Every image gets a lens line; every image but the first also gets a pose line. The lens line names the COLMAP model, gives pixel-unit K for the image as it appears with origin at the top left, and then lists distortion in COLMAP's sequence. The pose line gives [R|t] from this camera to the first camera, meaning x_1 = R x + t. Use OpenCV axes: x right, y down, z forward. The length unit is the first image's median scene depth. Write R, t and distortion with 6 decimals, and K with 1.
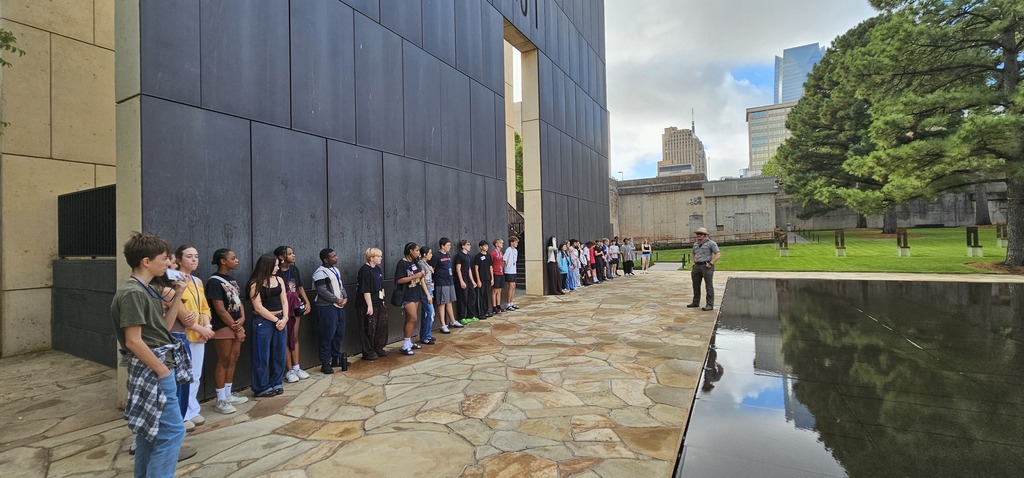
lens RADIAL K [[410.9, 0, 512.0], [0, 410.9, 239.0], [0, 0, 1]] dist [-0.012005, 0.000420]
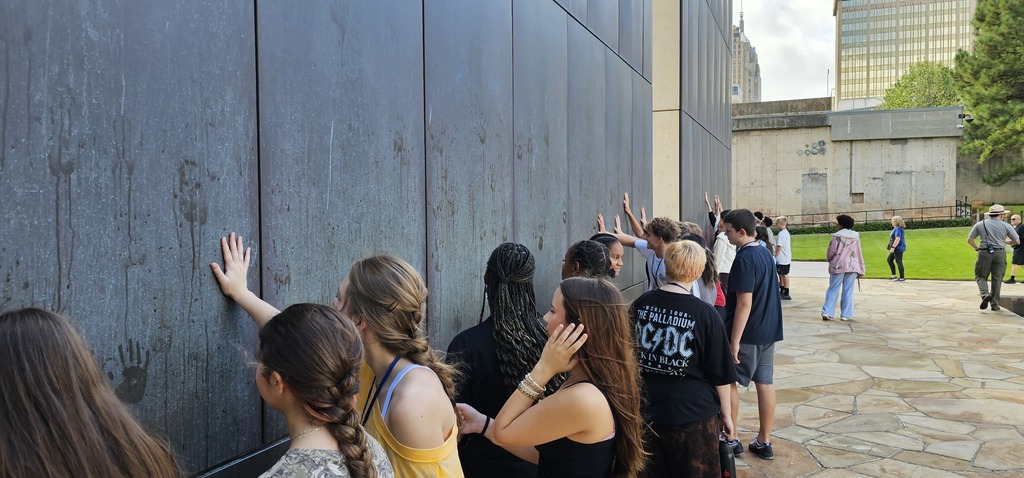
lens RADIAL K [[722.4, 0, 512.0], [0, 722.4, 239.0], [0, 0, 1]] dist [0.003850, -0.000522]
pose [[0.989268, 0.006763, 0.145955, -0.101479], [-0.012333, 0.999228, 0.037292, -0.001889], [-0.145590, -0.038692, 0.988588, 0.100096]]
